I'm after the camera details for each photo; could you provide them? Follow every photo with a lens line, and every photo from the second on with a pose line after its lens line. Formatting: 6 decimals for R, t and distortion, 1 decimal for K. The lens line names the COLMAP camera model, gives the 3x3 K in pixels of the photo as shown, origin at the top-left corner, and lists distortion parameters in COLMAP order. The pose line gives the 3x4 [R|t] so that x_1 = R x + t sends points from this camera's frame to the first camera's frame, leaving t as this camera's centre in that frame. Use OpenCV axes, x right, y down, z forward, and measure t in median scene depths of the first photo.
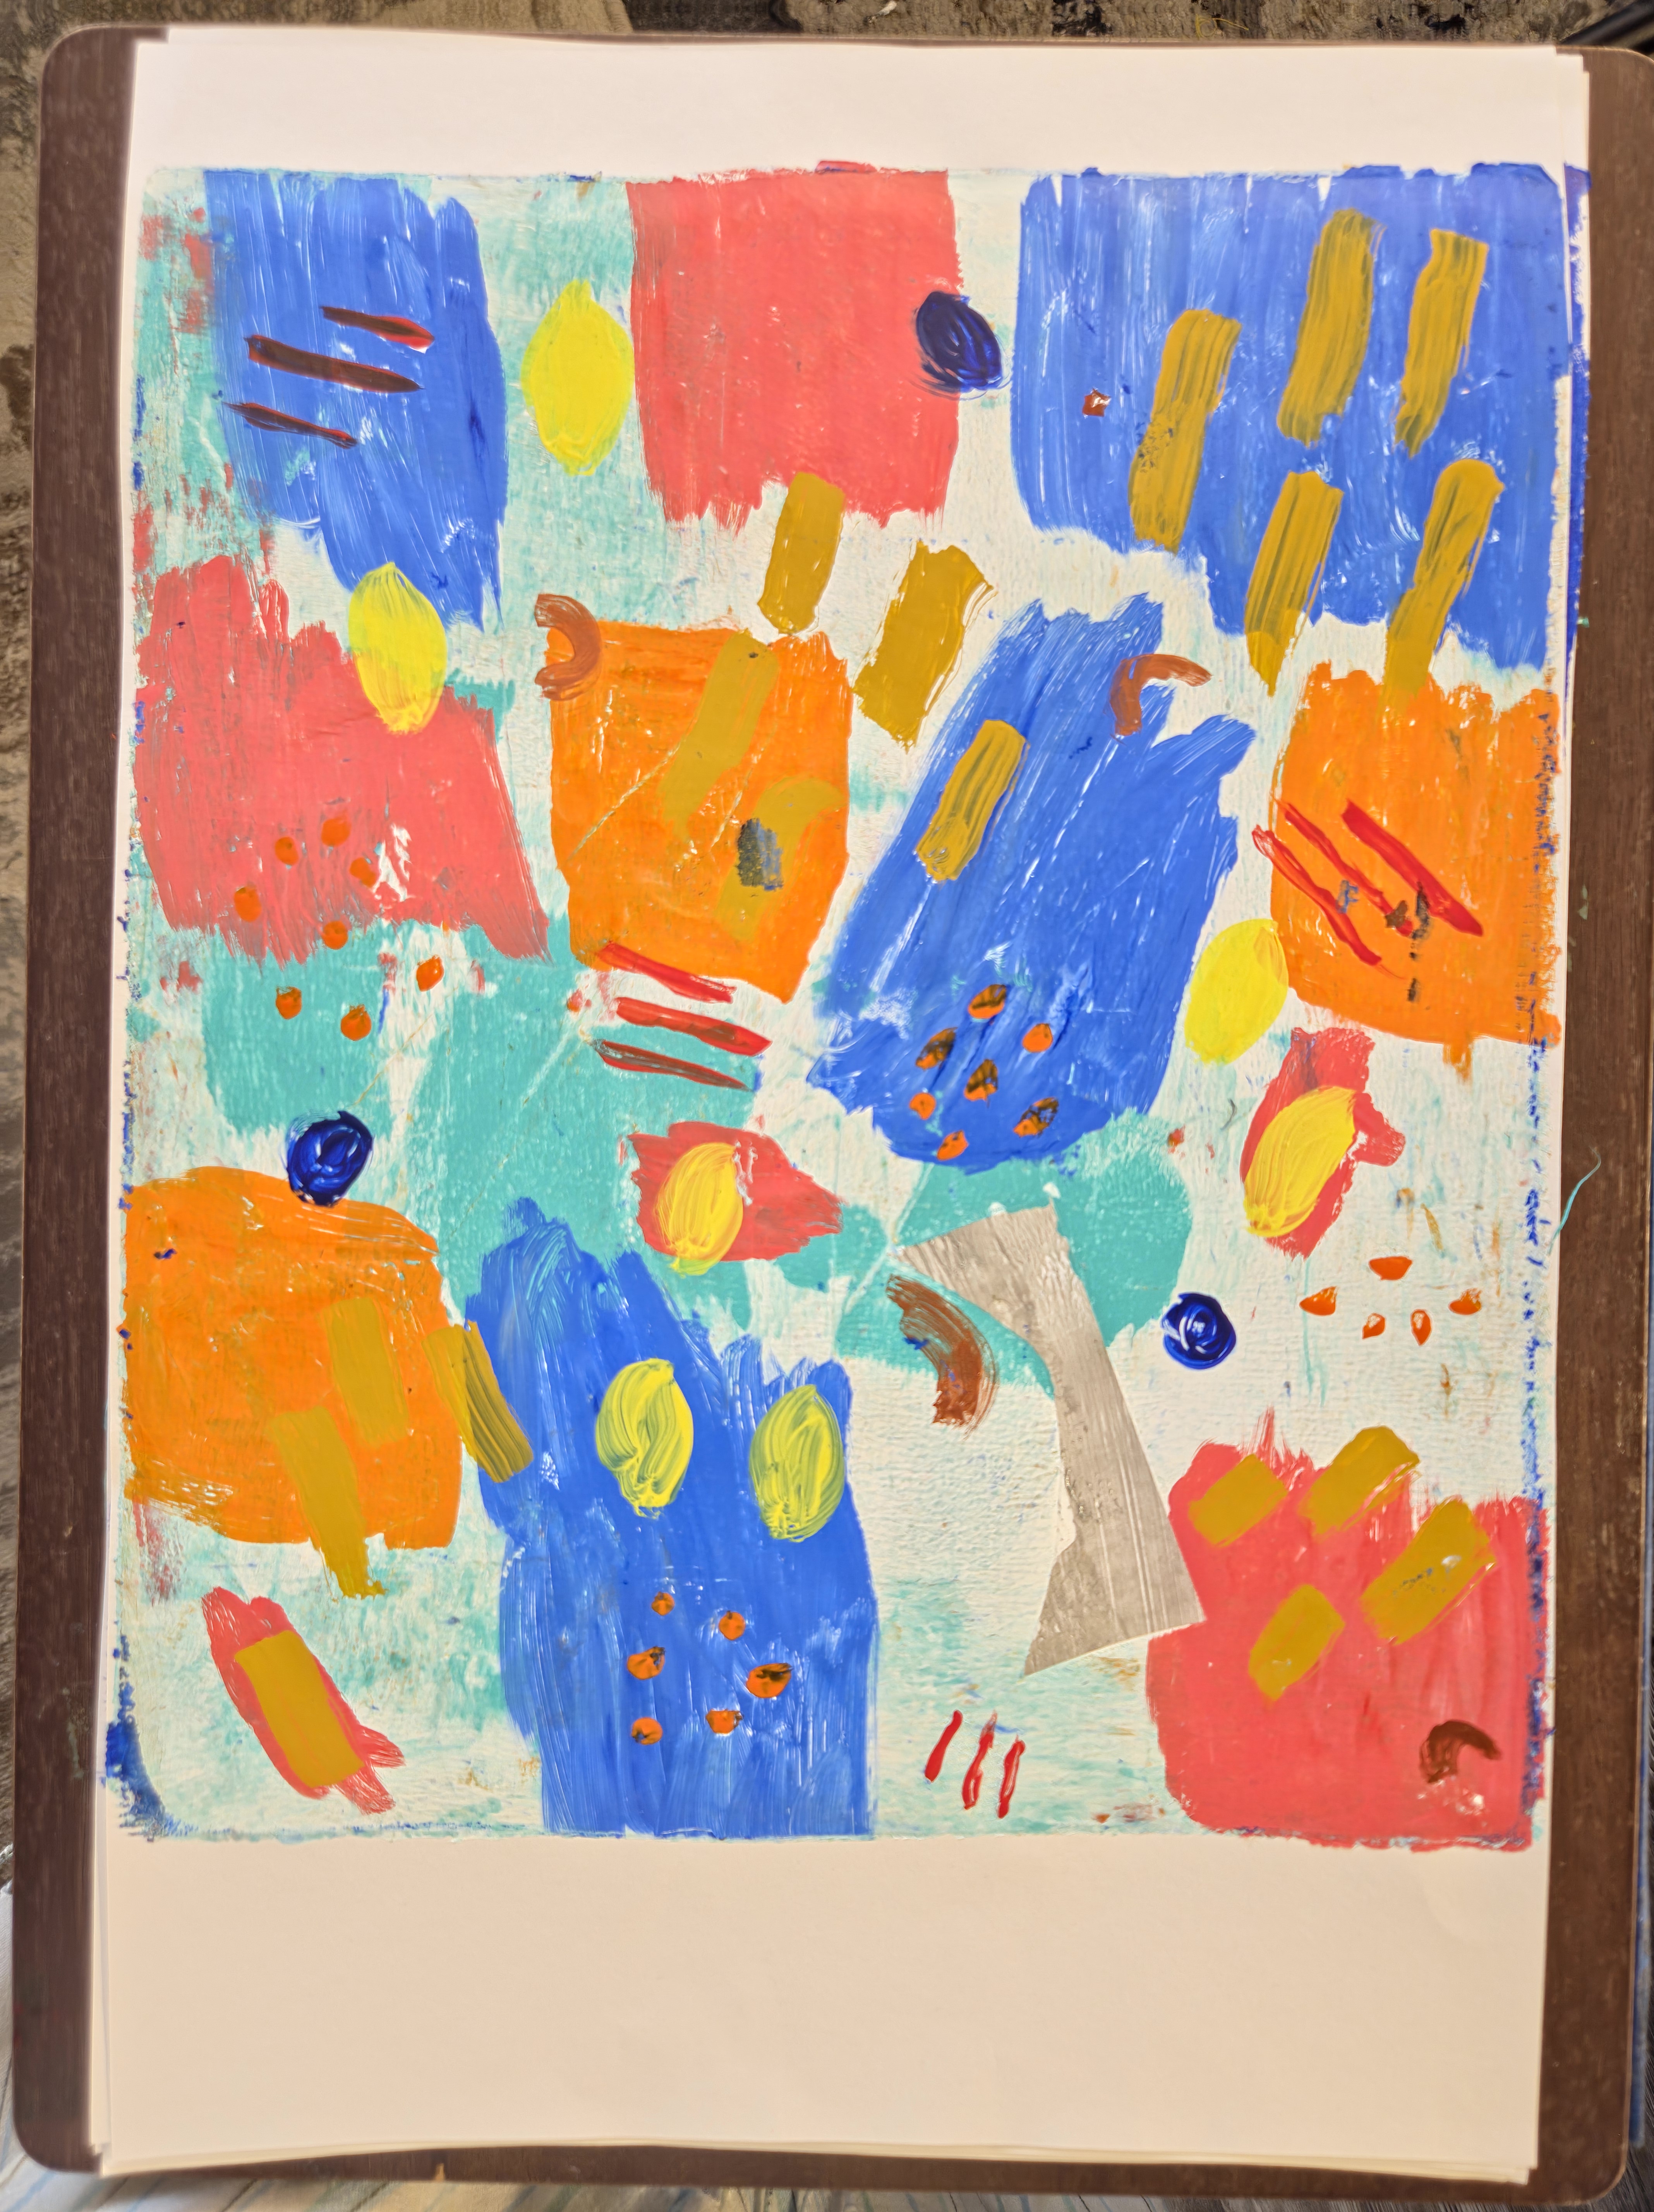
lens RADIAL K [[1487.6, 0, 824.5], [0, 1487.6, 1103.5], [0, 0, 1]] dist [0.041462, -0.031454]
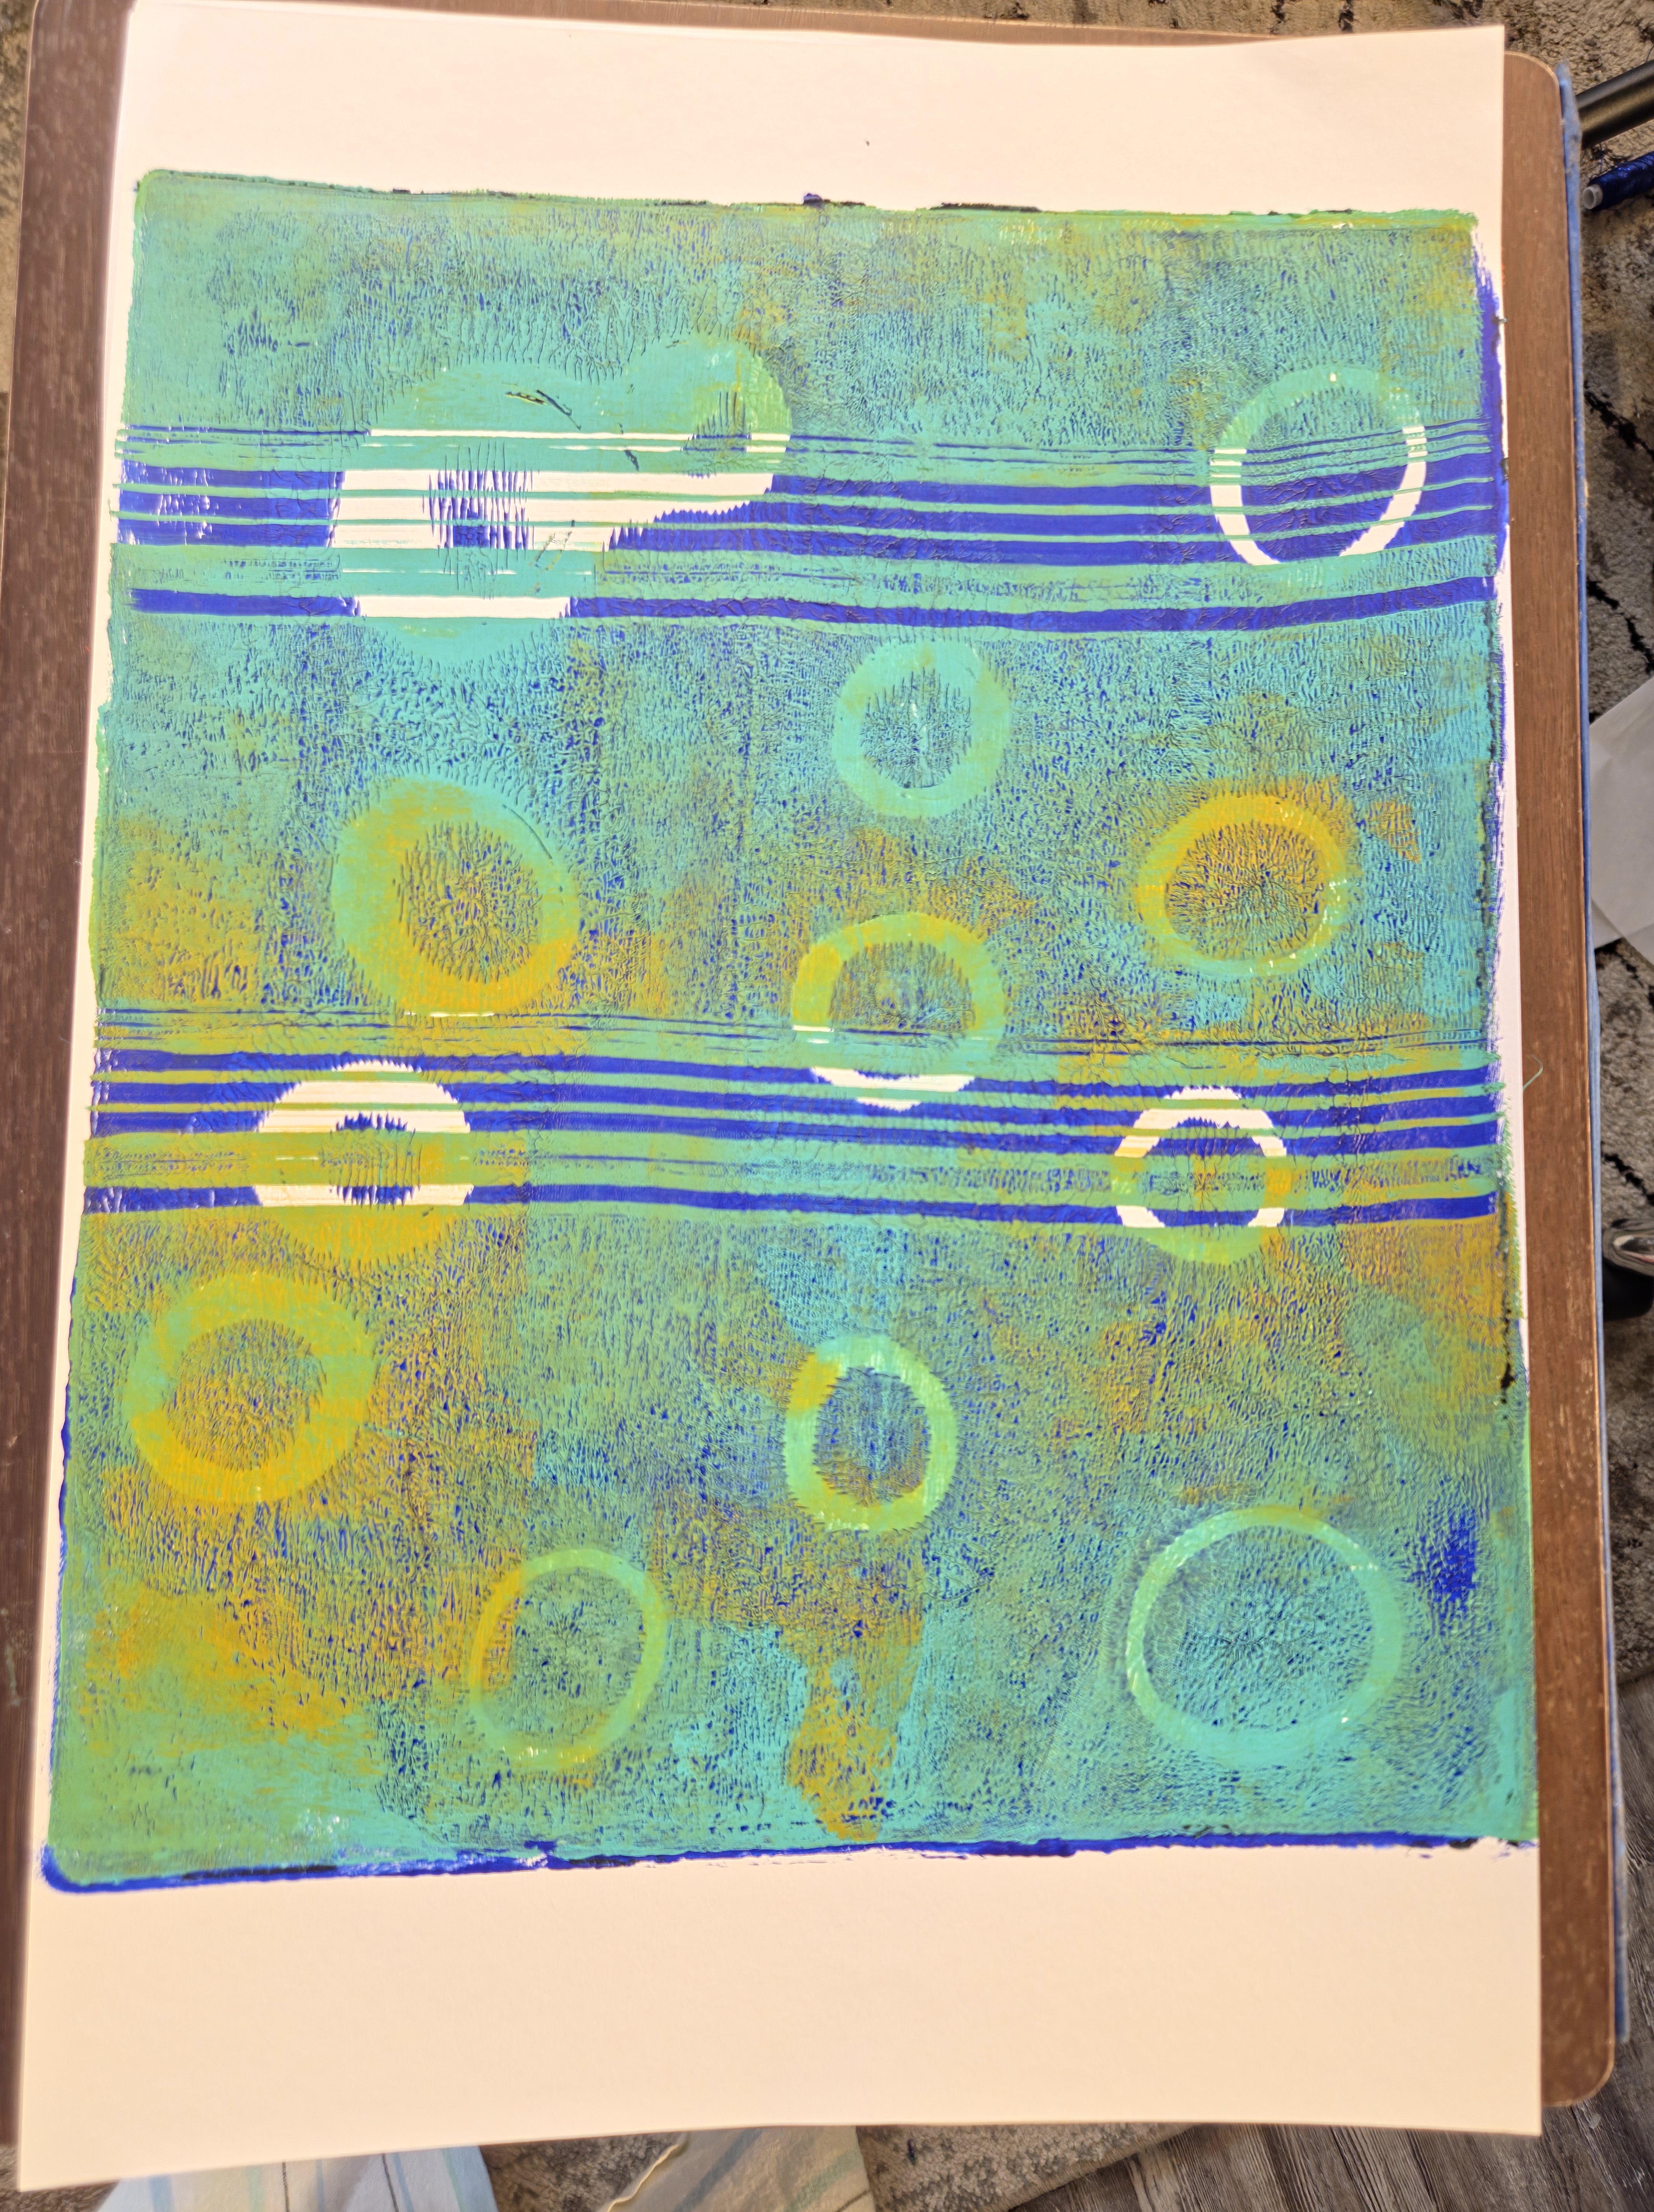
lens RADIAL K [[1487.6, 0, 841.7], [0, 1487.6, 1112.7], [0, 0, 1]] dist [0.041462, -0.031454]
pose [[0.997540, -0.003645, 0.070011, -0.043404], [0.009194, 0.996825, -0.079091, 0.155939], [-0.069500, 0.079540, 0.994406, -0.002582]]
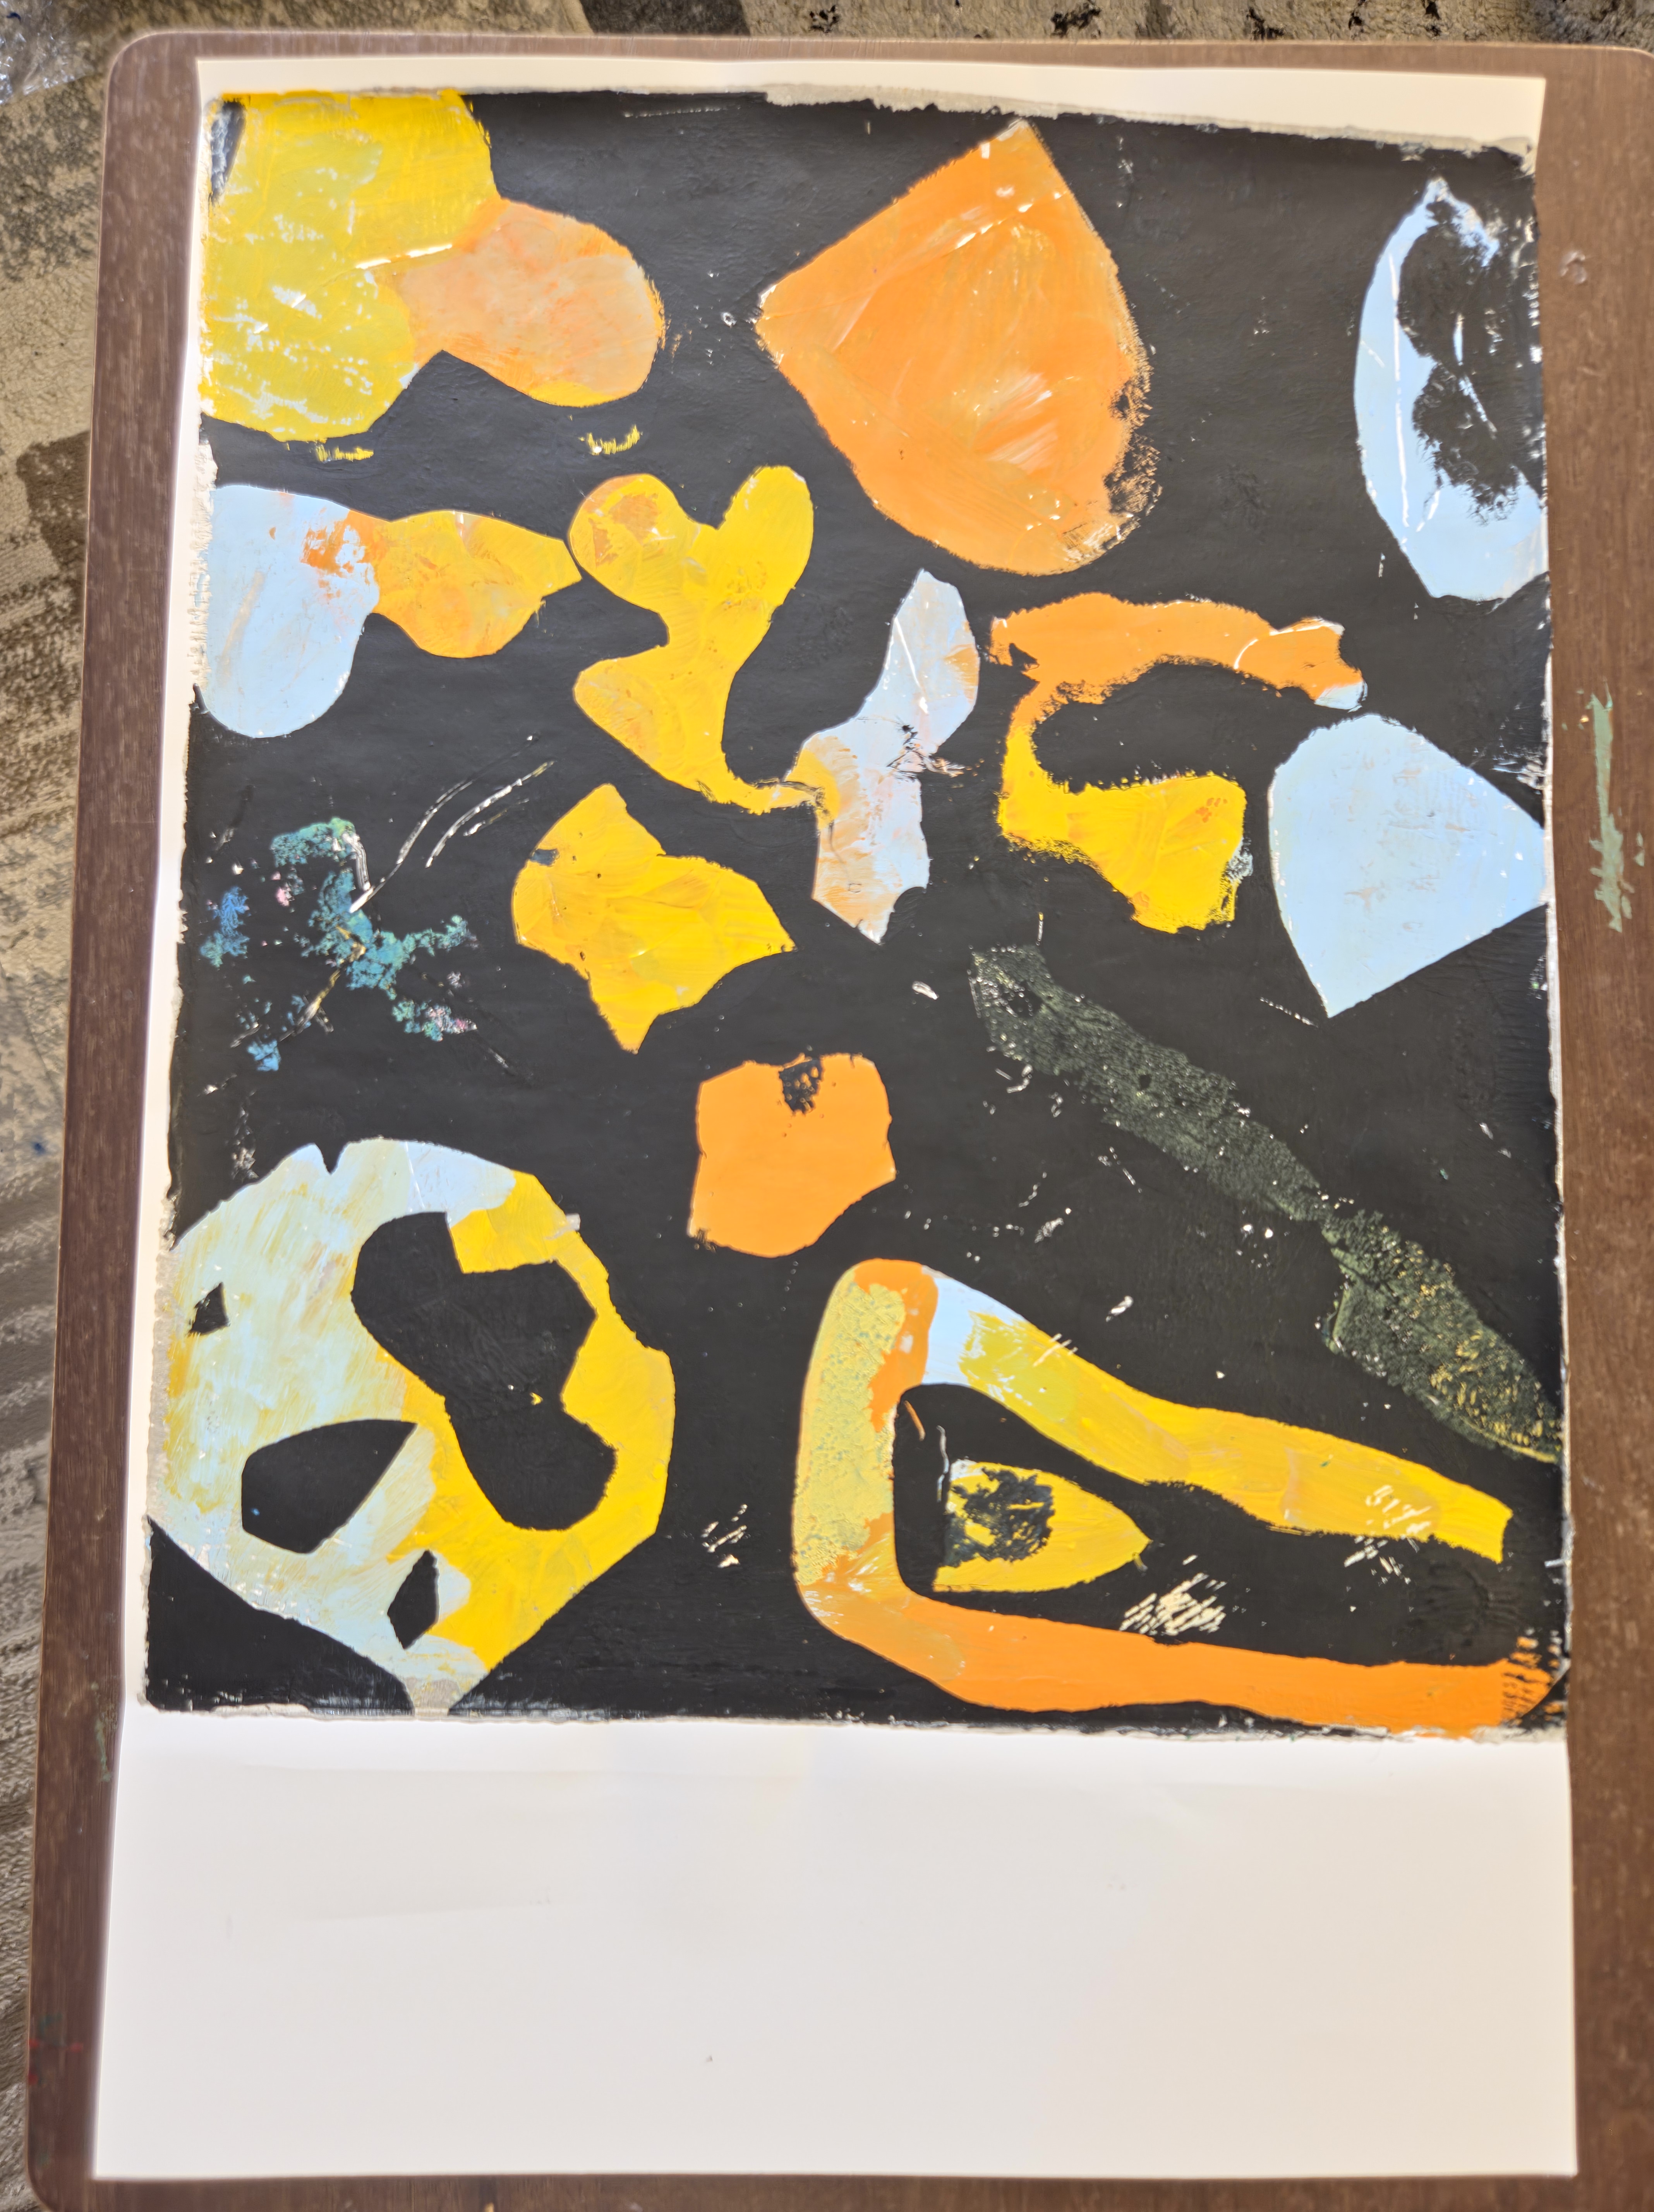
lens RADIAL K [[1487.6, 0, 834.0], [0, 1487.6, 1110.3], [0, 0, 1]] dist [0.041462, -0.031454]
pose [[0.999774, -0.013319, 0.016574, -0.050364], [0.014591, 0.996755, -0.079165, 0.110462], [-0.015466, 0.079389, 0.996724, 0.022374]]
